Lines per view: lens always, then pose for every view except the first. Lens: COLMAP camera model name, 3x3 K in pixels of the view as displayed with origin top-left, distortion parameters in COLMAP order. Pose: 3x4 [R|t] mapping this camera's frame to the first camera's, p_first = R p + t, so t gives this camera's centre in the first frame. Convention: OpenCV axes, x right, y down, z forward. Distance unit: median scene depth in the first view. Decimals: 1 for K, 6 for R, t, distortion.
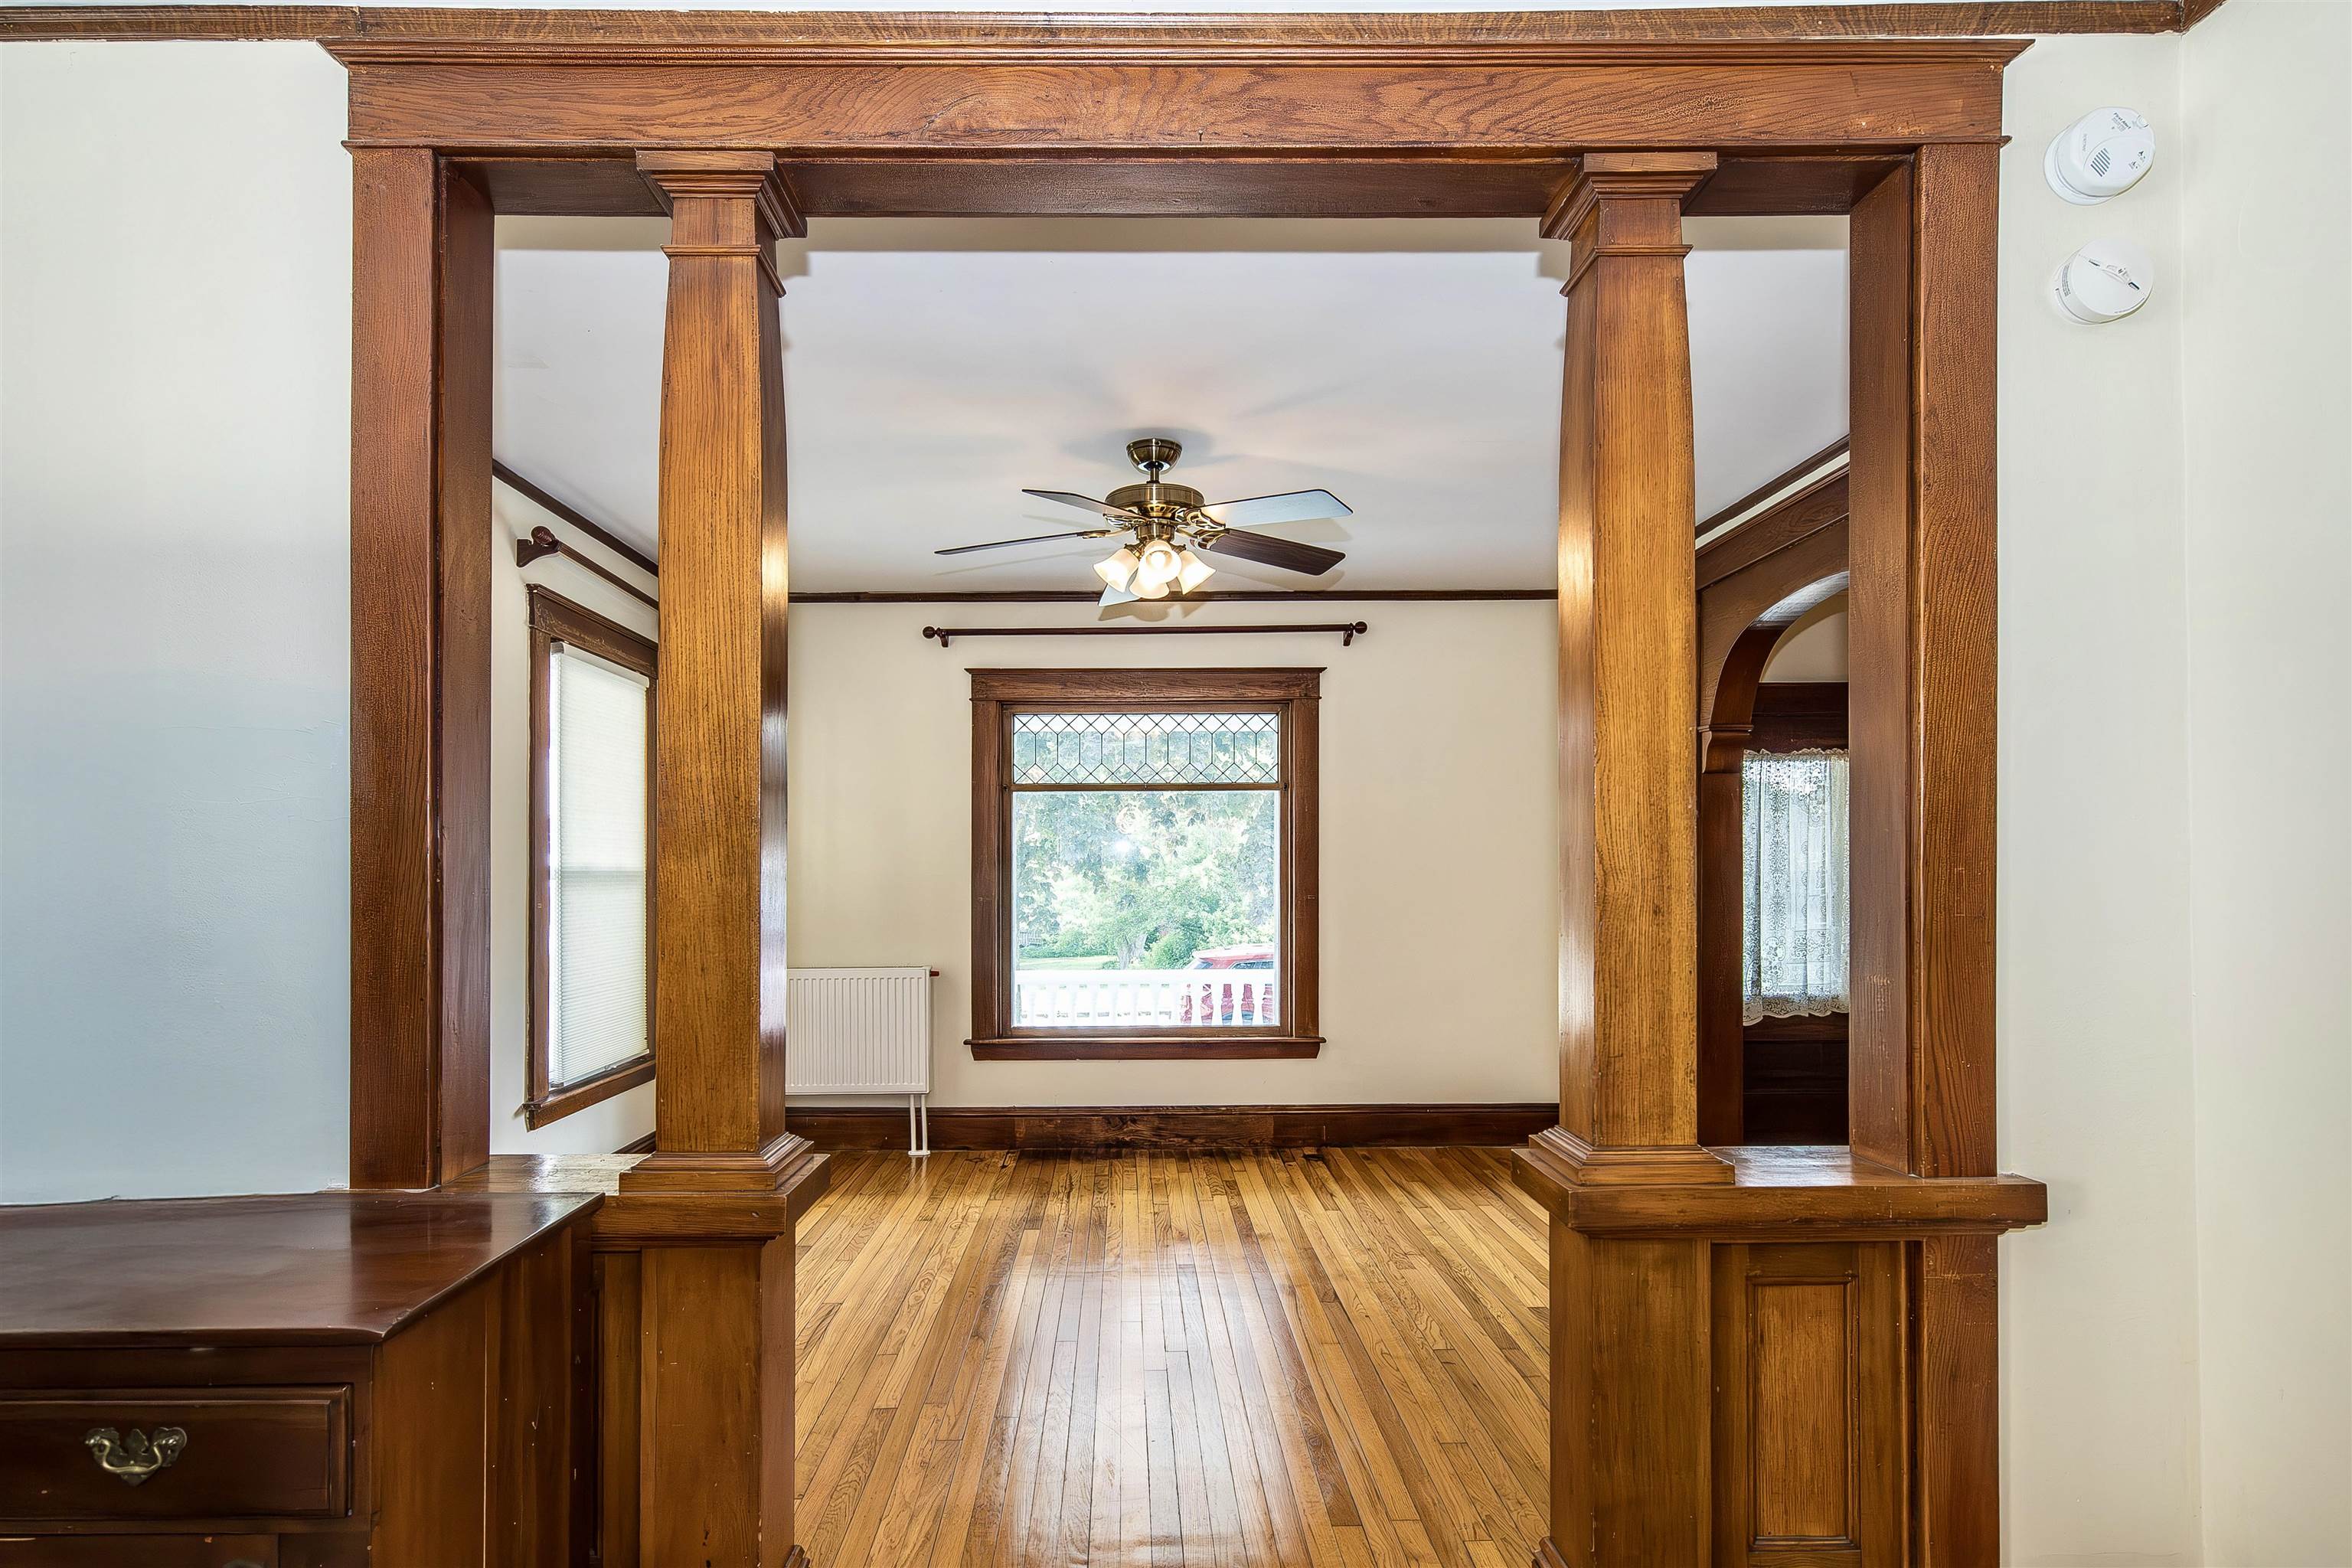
lens RADIAL K [[1242.3, 0, 1117.6], [0, 1242.3, 859.8], [0, 0, 1]] dist [-0.002313, -0.001352]
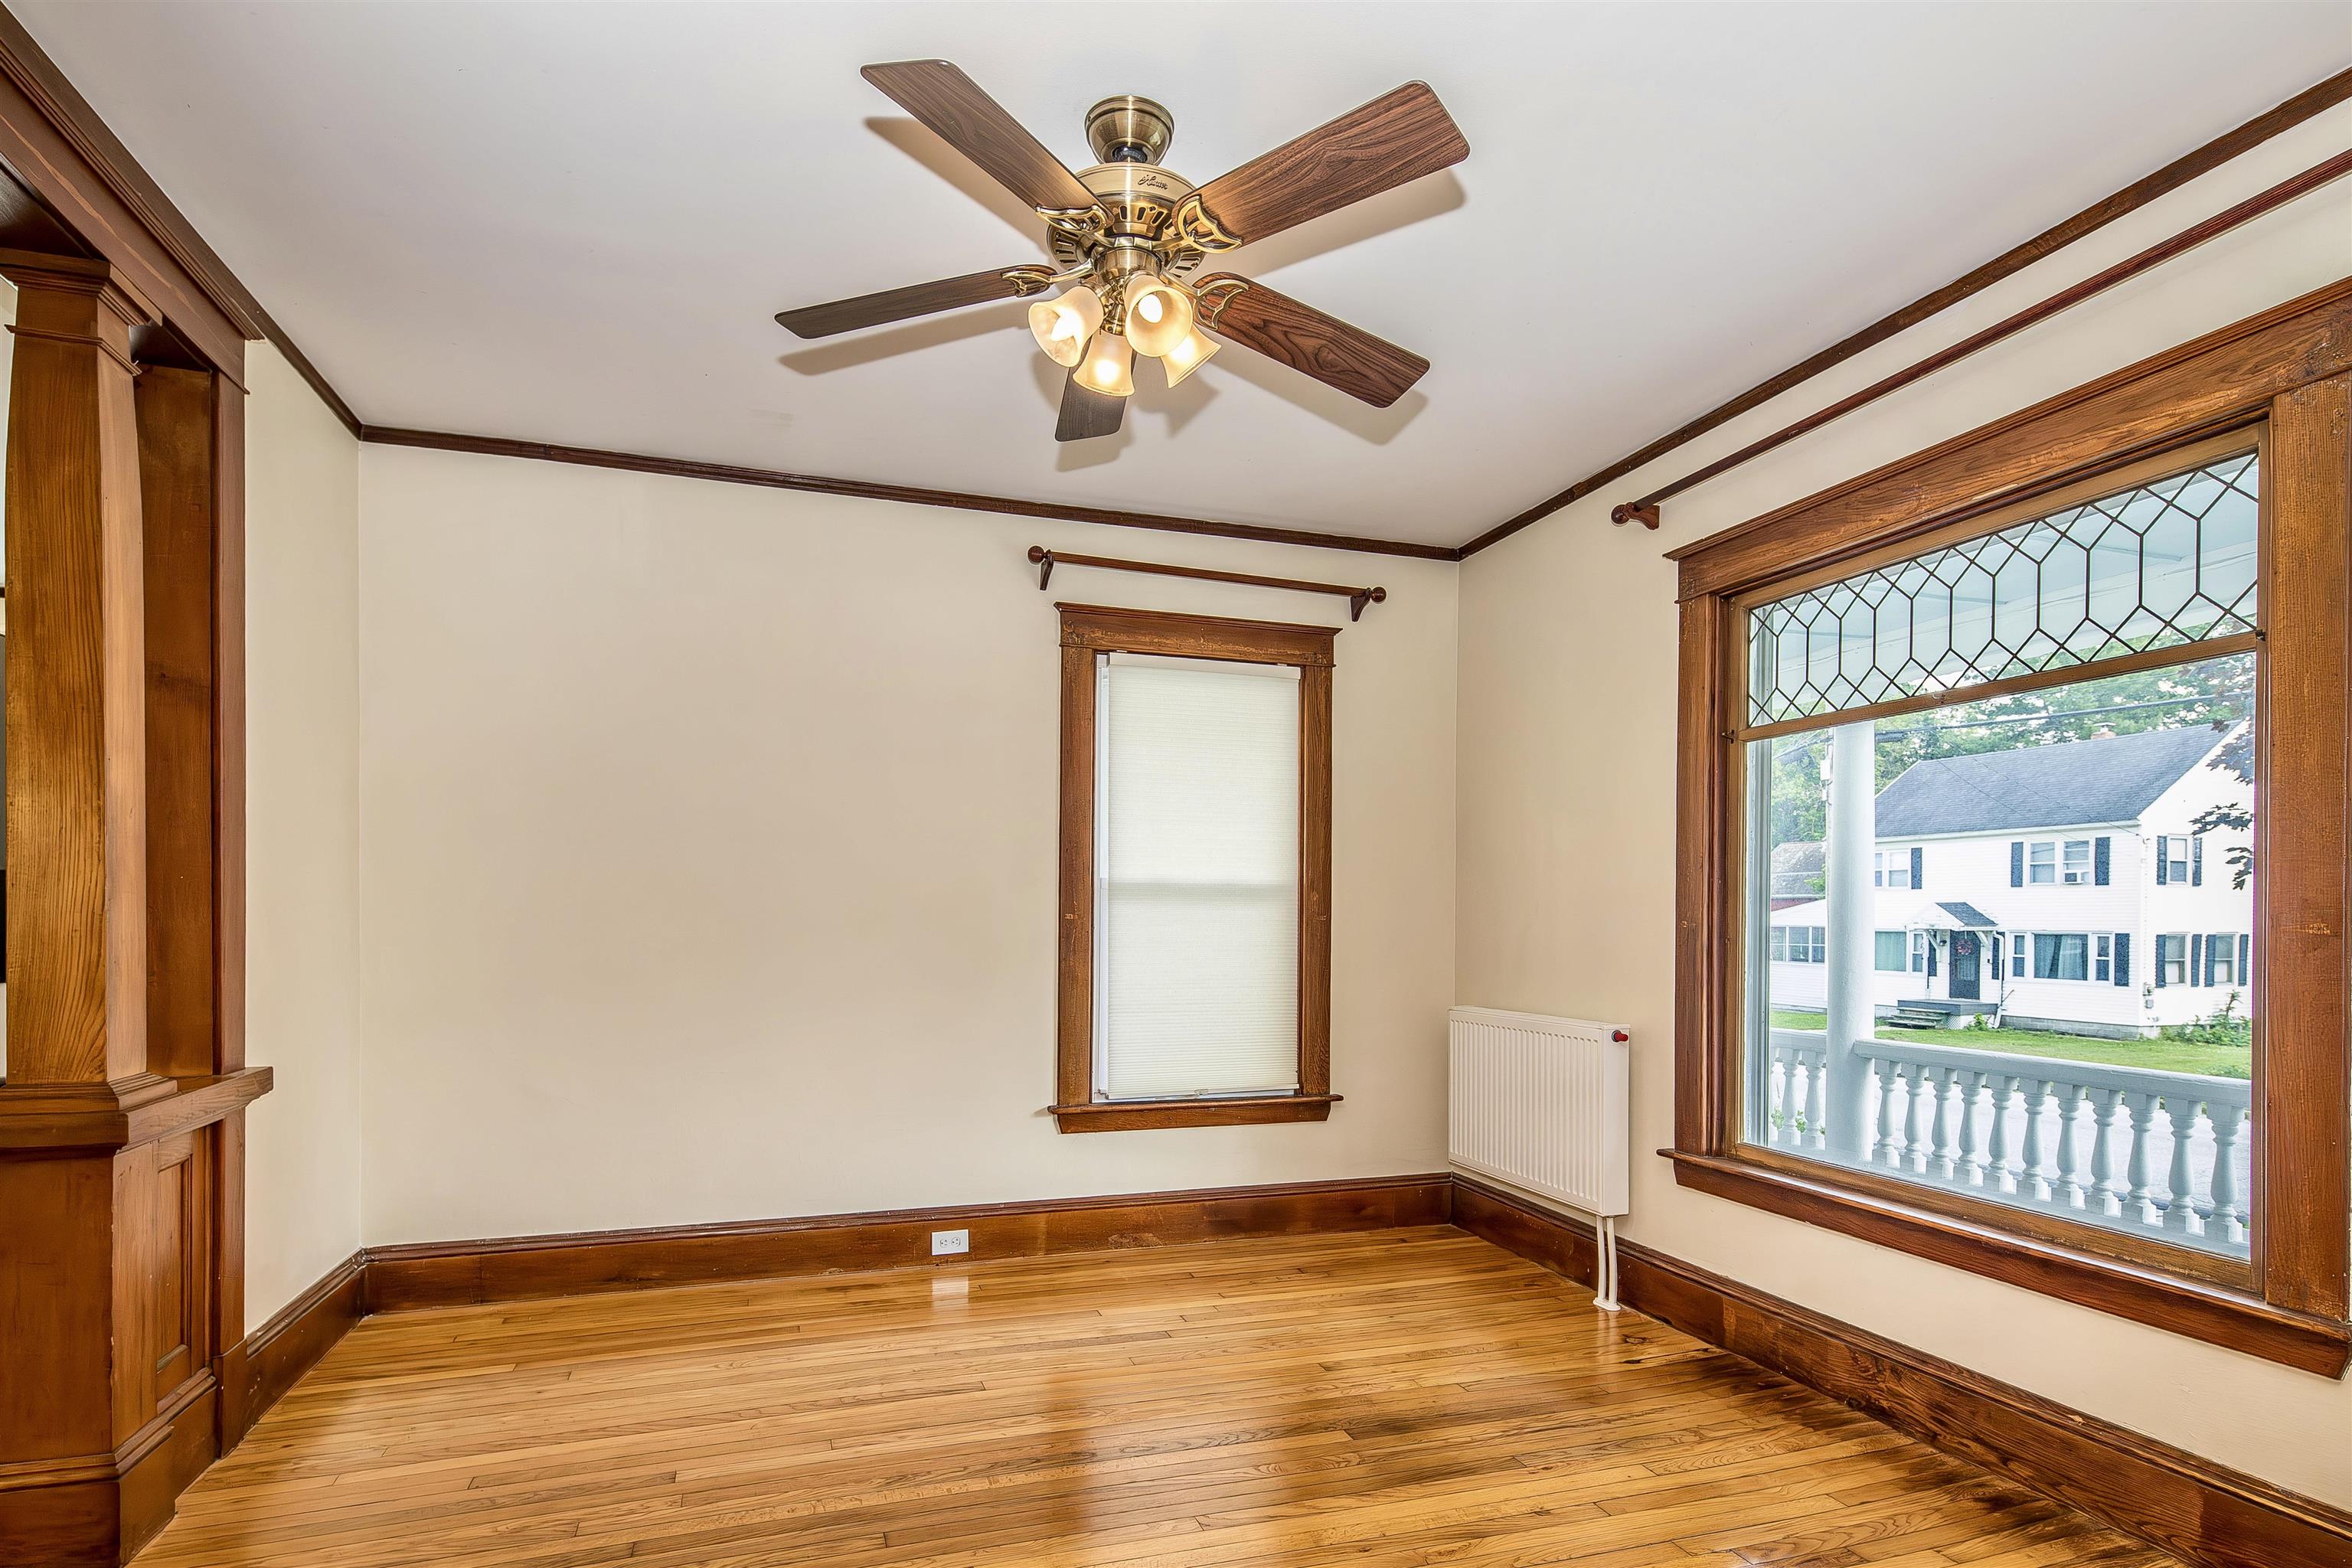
lens RADIAL K [[1242.3, 0, 1182.2], [0, 1242.3, 926.3], [0, 0, 1]] dist [-0.002313, -0.001352]
pose [[0.305838, 0.014556, -0.951972, 0.397167], [0.003678, 0.999858, 0.016470, 0.021407], [0.952077, -0.008539, 0.305740, 0.576010]]
